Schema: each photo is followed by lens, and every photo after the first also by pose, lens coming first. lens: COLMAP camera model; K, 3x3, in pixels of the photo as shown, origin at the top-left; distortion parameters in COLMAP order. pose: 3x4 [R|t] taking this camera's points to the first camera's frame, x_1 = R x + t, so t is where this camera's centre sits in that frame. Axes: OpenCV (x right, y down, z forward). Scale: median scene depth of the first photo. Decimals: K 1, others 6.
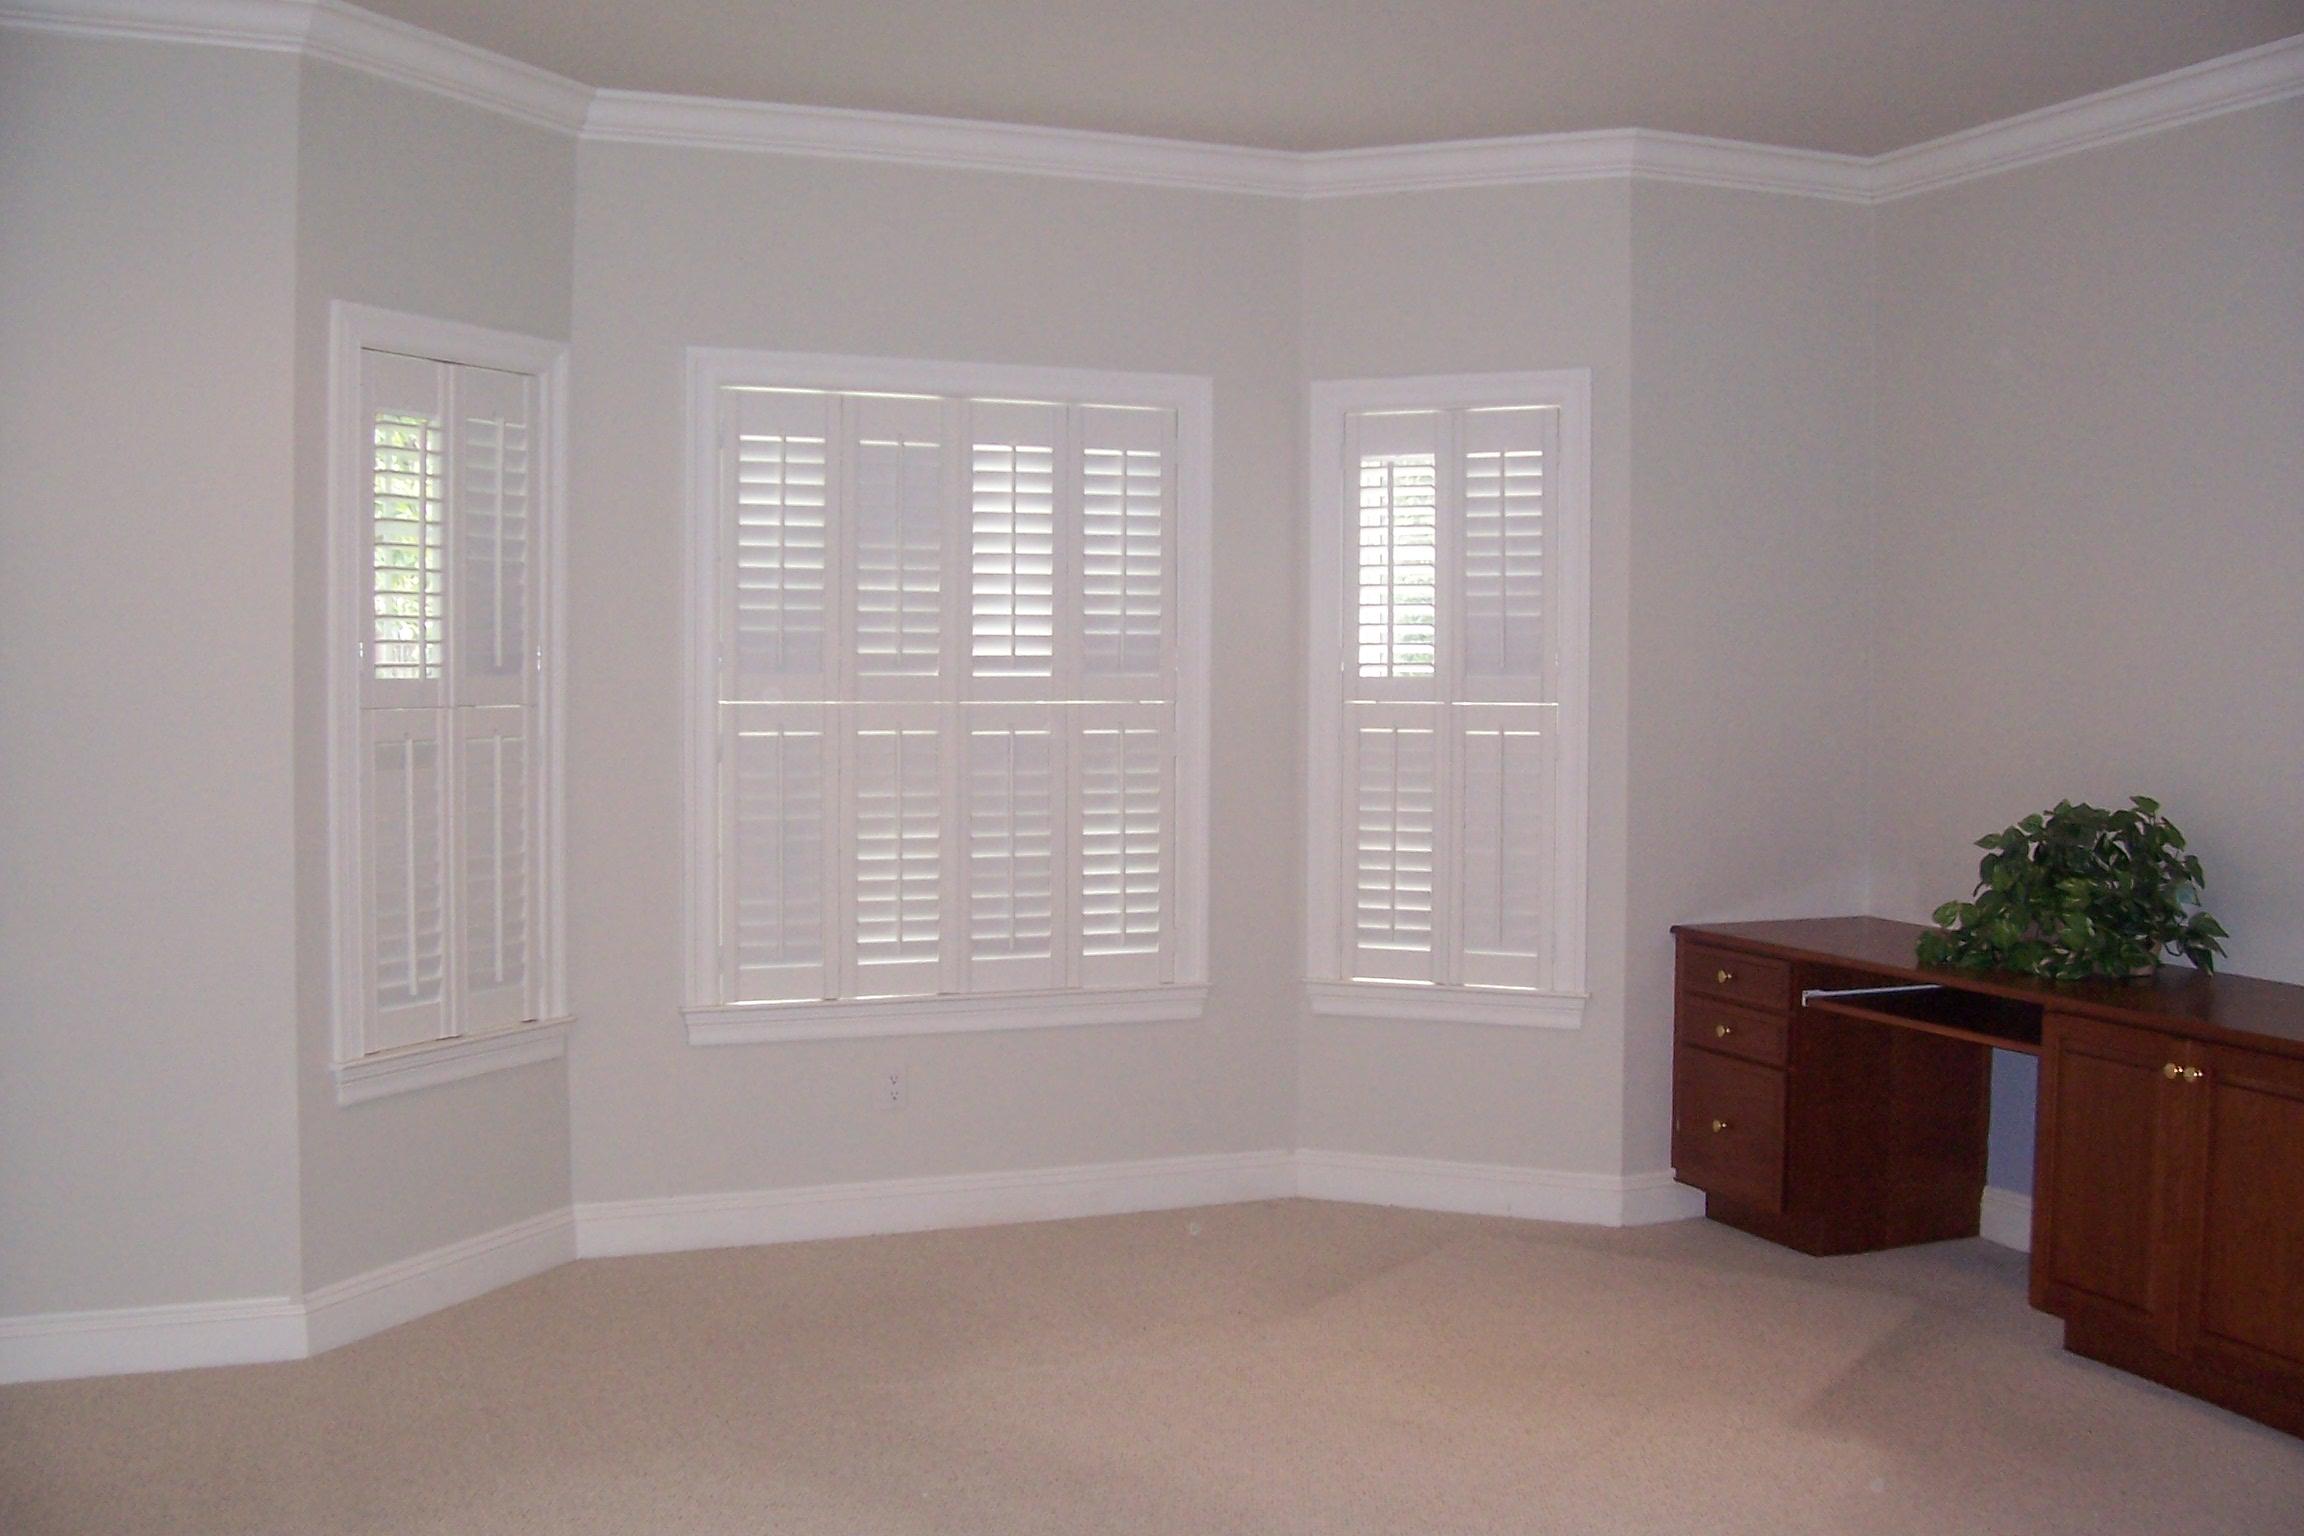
lens RADIAL K [[2300.1, 0, 1152.0], [0, 2300.1, 768.0], [0, 0, 1]] dist [0.004671, 0.007366]
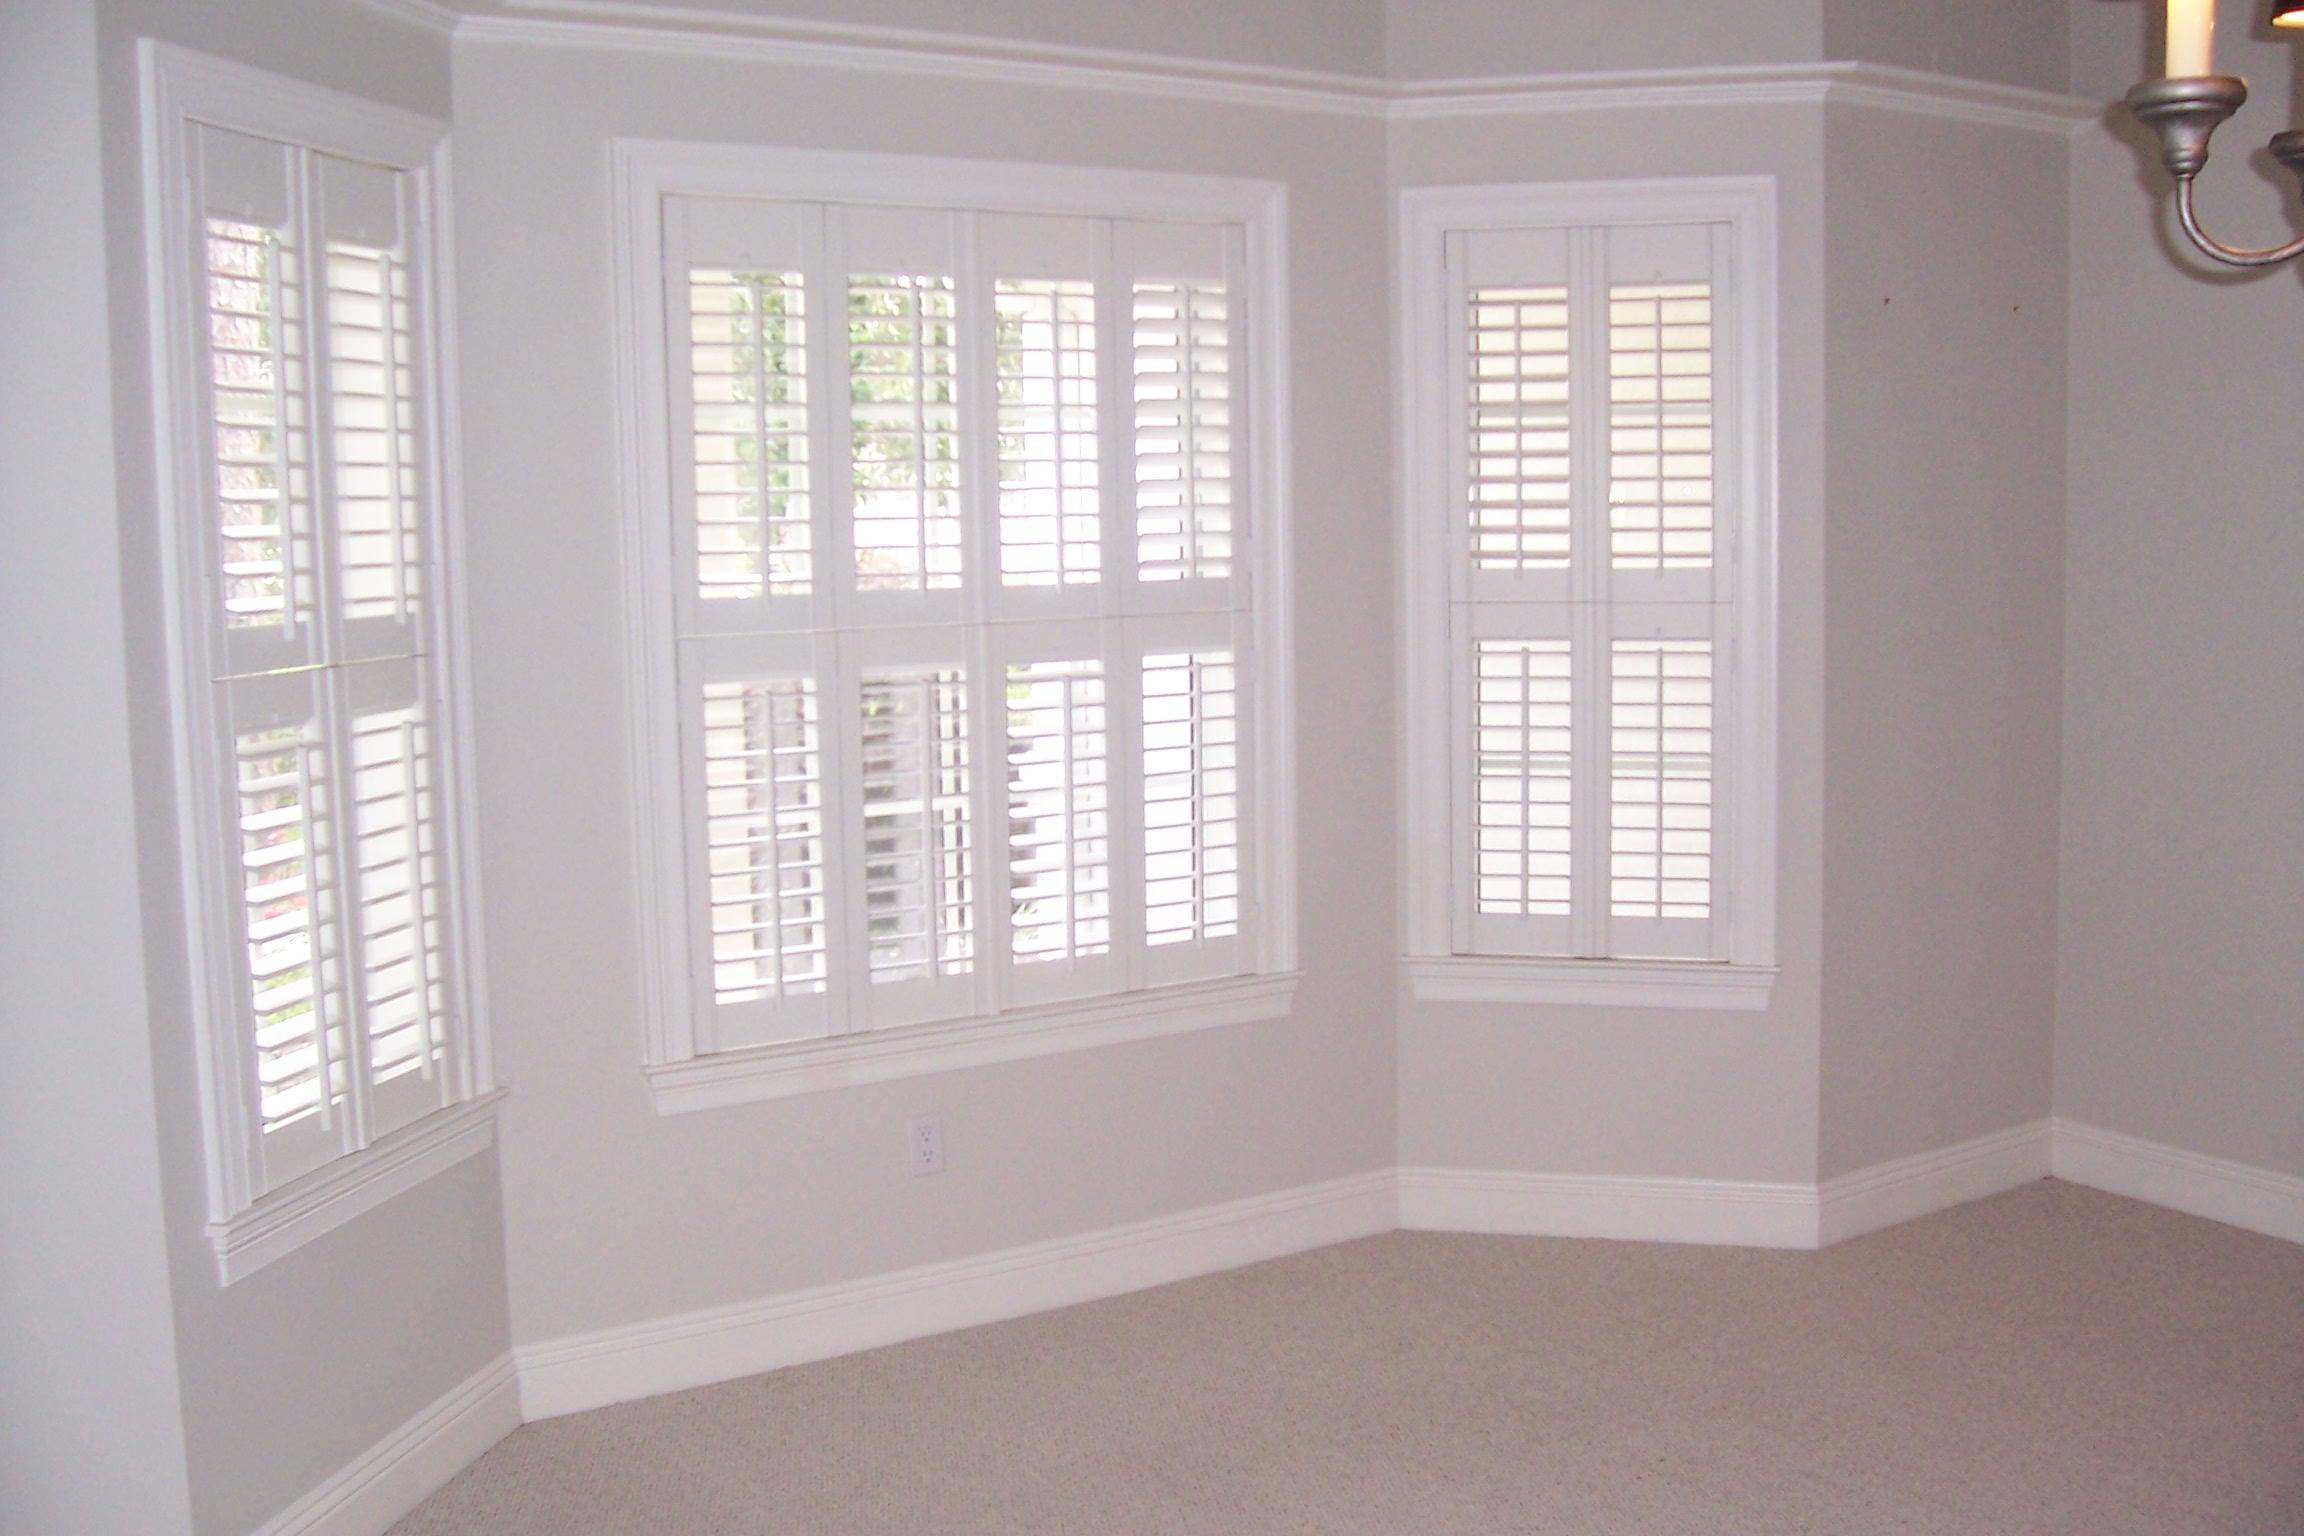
lens RADIAL K [[2309.3, 0, 1152.0], [0, 2309.3, 768.0], [0, 0, 1]] dist [0.078934, -0.011299]
pose [[0.981378, -0.040002, 0.187876, -0.184675], [0.026527, 0.996928, 0.073693, -0.038612], [-0.190247, -0.067337, 0.979424, 0.262468]]
